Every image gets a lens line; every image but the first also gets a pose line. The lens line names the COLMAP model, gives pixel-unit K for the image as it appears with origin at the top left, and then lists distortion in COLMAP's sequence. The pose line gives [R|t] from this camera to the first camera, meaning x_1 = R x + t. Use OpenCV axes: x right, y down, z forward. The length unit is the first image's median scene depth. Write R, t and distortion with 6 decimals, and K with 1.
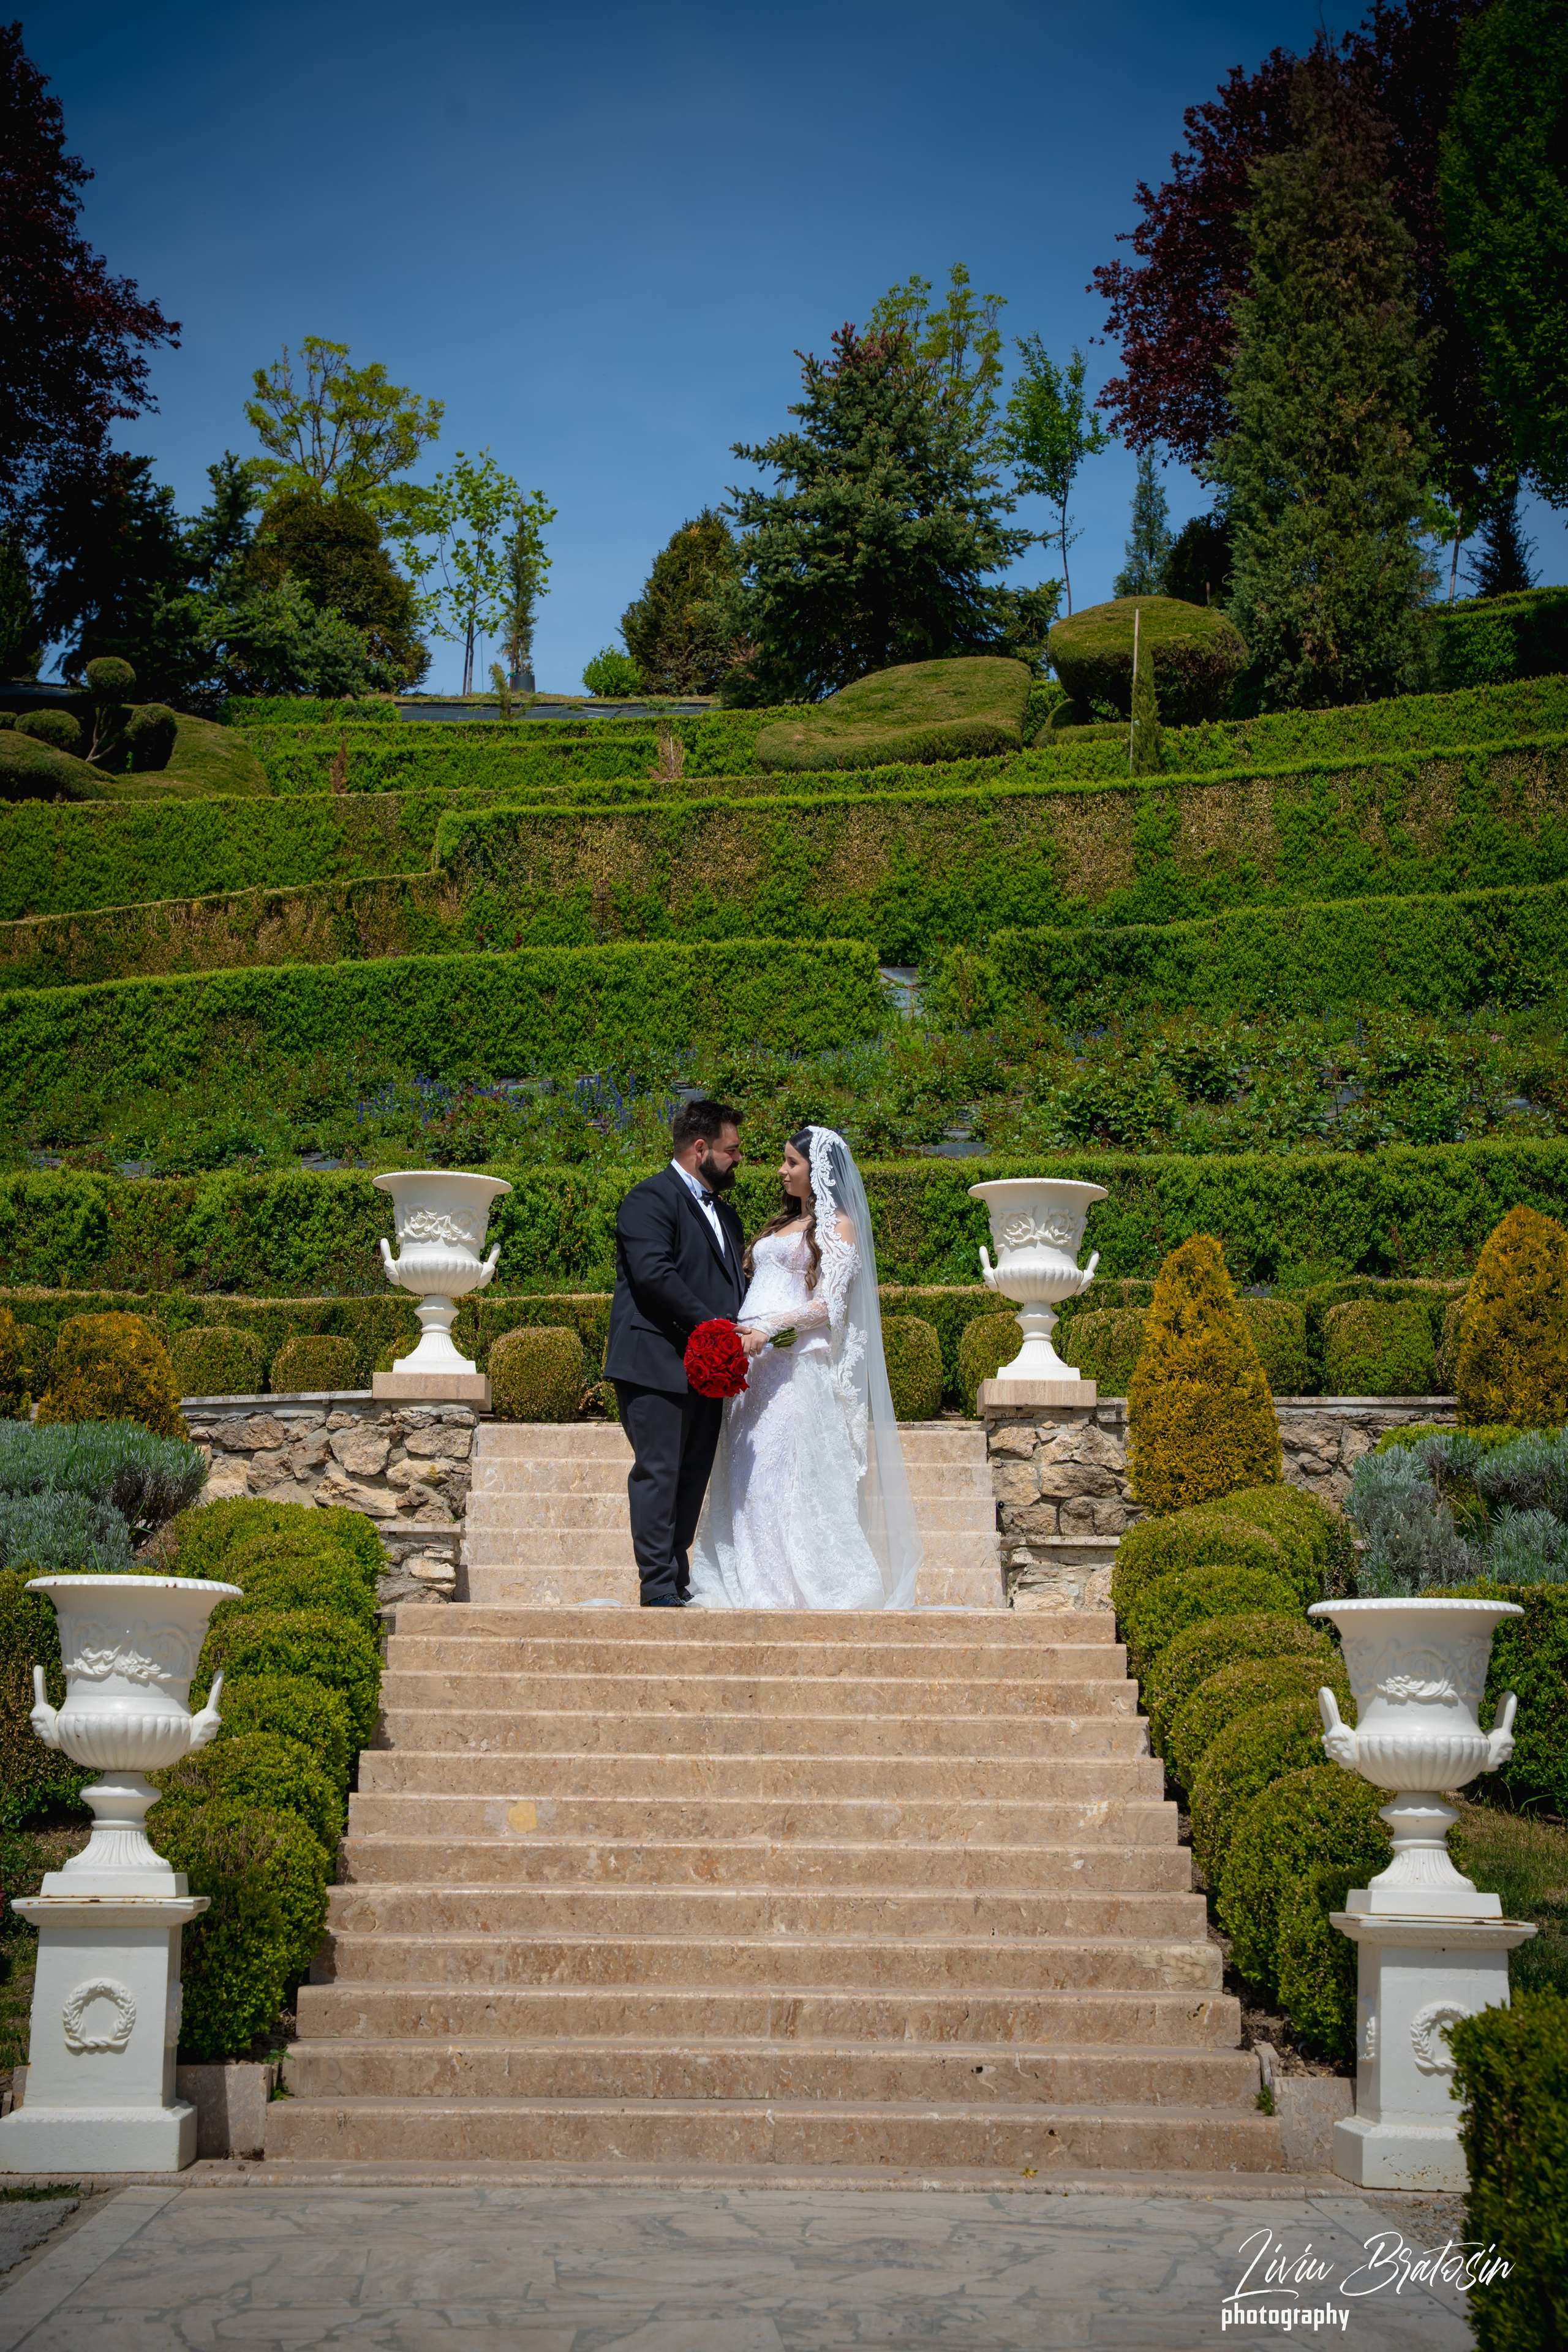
lens RADIAL K [[4142.4, 0, 784.0], [0, 4142.4, 1176.0], [0, 0, 1]] dist [0.185067, 0.004783]
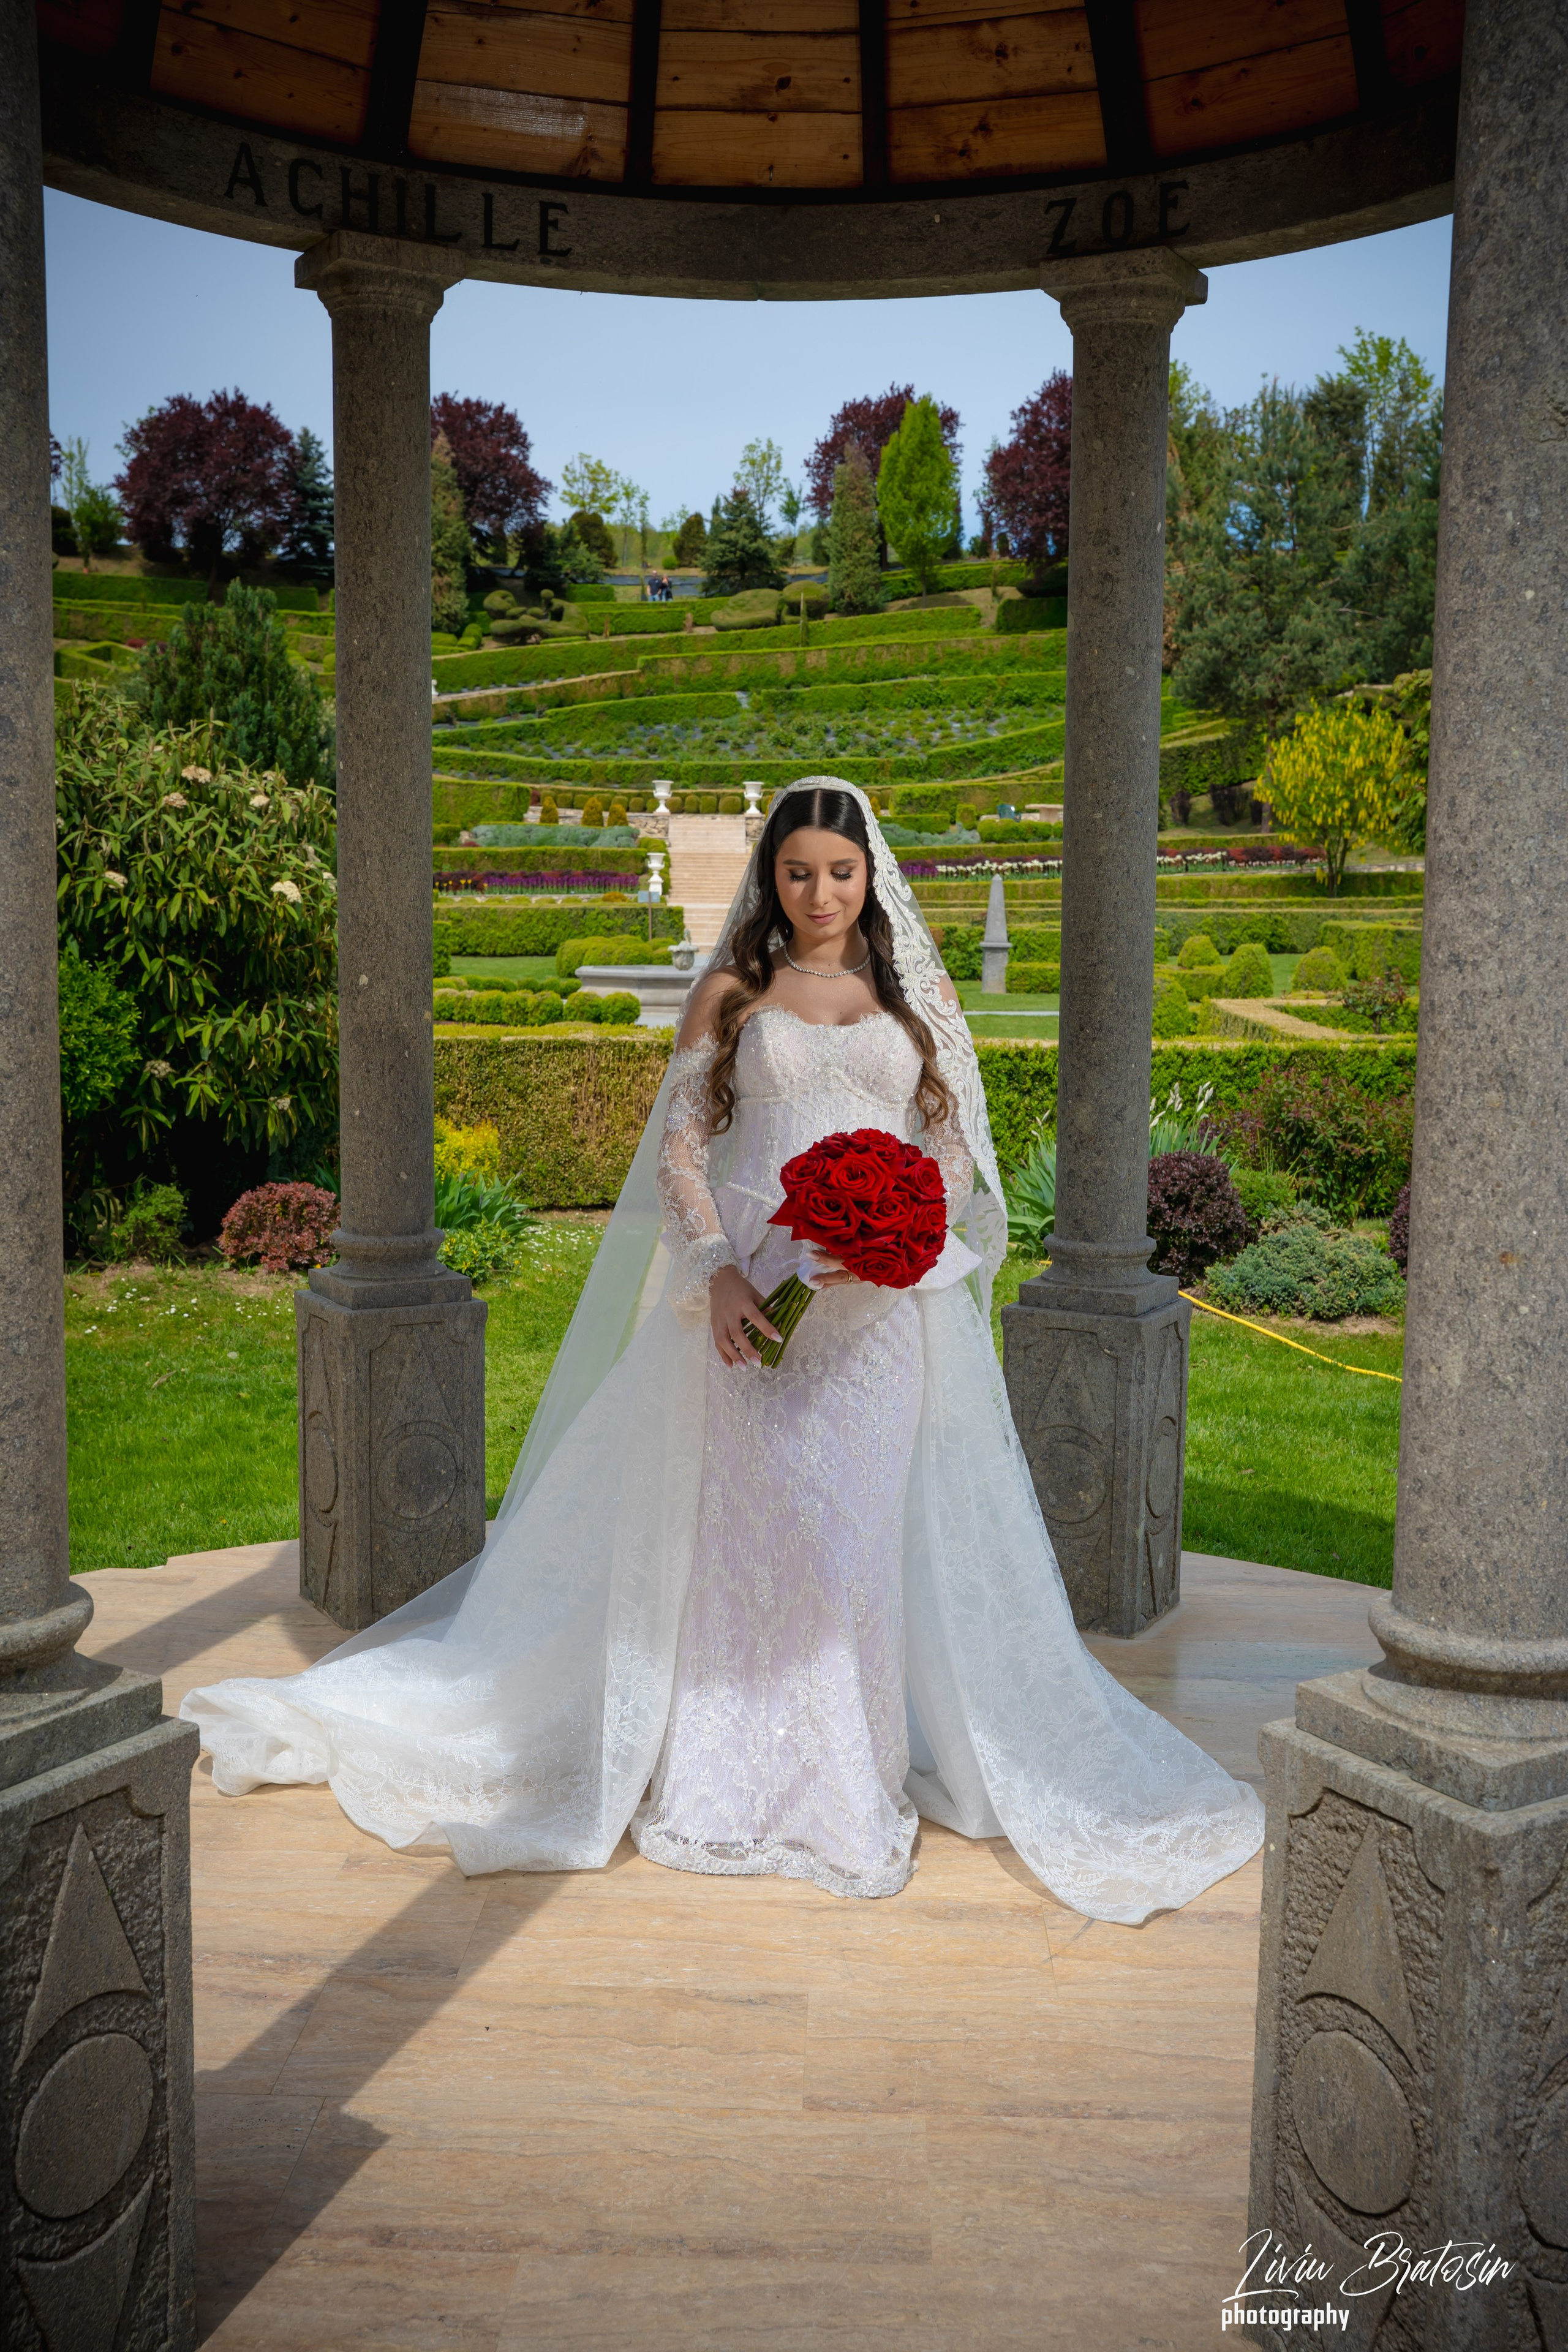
lens RADIAL K [[2285.3, 0, 791.8], [0, 2285.3, 1179.2], [0, 0, 1]] dist [-0.079359, 0.221704]
pose [[0.999562, 0.002340, 0.029517, 0.008553], [-0.010302, 0.962080, 0.272574, -0.189923], [-0.027760, -0.272759, 0.961682, -1.328296]]
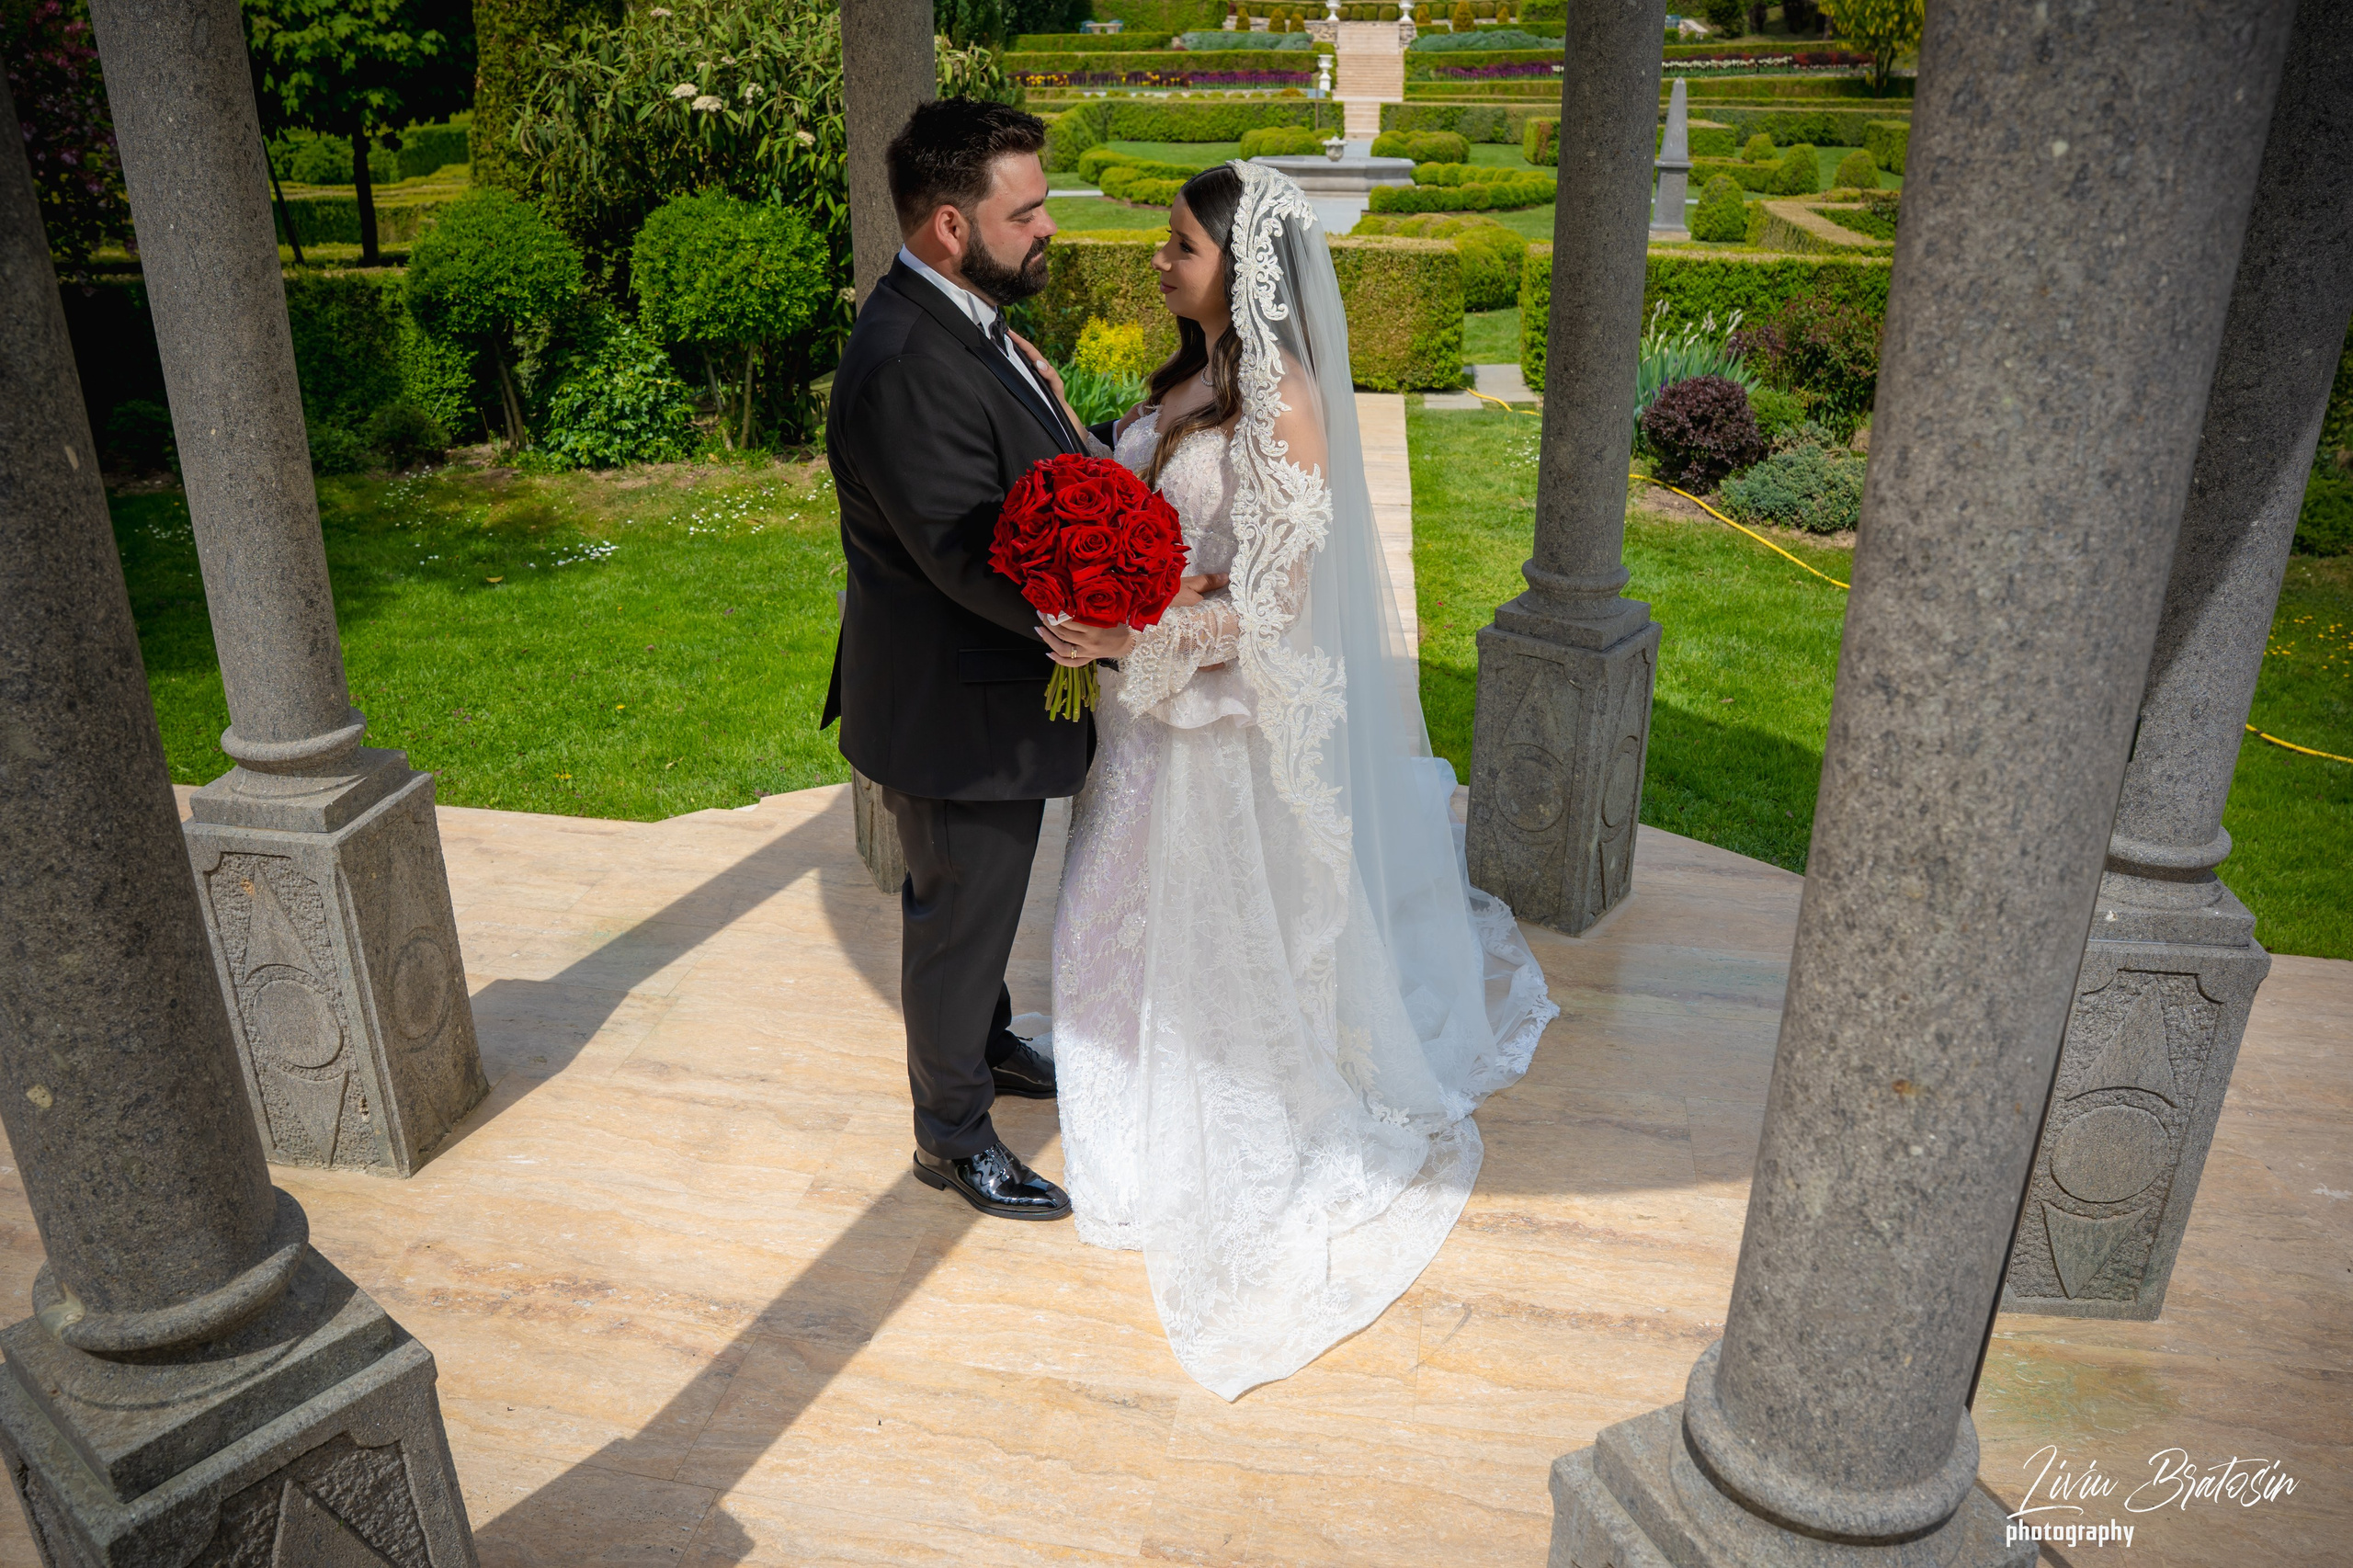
lens RADIAL K [[1703.2, 0, 1176.5], [0, 1703.2, 784.0], [0, 0, 1]] dist [-0.174870, 0.129355]
pose [[0.992890, 0.040301, -0.112002, 0.017962], [0.024738, 0.850532, 0.525342, -0.193556], [0.116433, -0.524377, 0.843488, -1.299041]]
